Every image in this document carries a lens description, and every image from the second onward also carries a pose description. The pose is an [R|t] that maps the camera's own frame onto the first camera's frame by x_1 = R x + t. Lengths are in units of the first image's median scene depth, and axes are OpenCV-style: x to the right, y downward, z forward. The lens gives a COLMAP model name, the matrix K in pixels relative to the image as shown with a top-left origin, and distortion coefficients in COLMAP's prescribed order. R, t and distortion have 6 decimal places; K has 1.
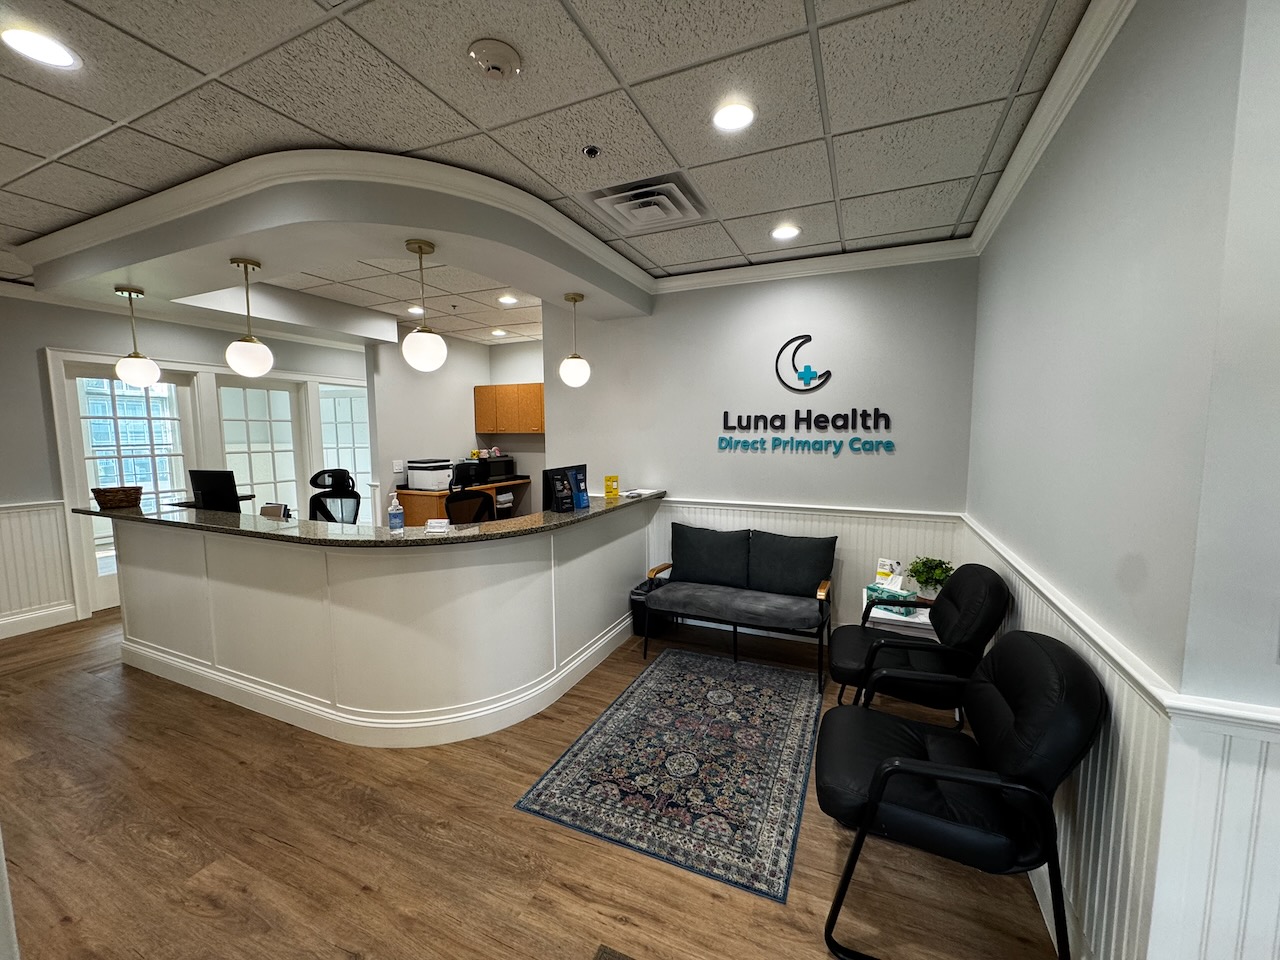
lens RADIAL K [[501.1, 0, 638.1], [0, 501.1, 479.2], [0, 0, 1]] dist [0.000180, 0.001008]
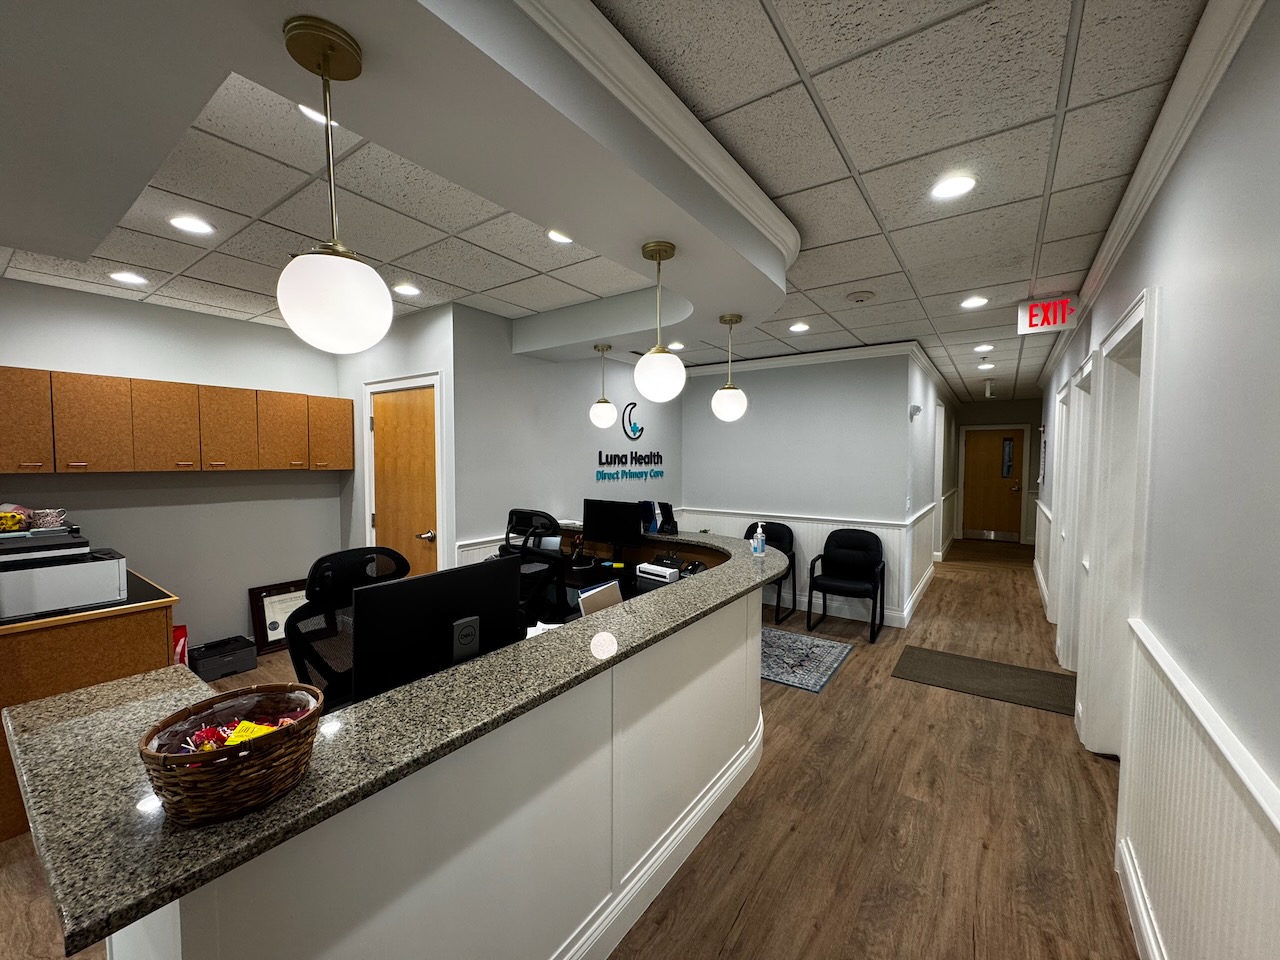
lens RADIAL K [[501.1, 0, 638.1], [0, 501.1, 479.2], [0, 0, 1]] dist [0.000180, 0.001008]
pose [[0.209328, -0.035497, 0.977201, -1.167818], [0.090847, 0.995725, 0.016709, -0.081094], [-0.973616, 0.085278, 0.211658, 0.692303]]
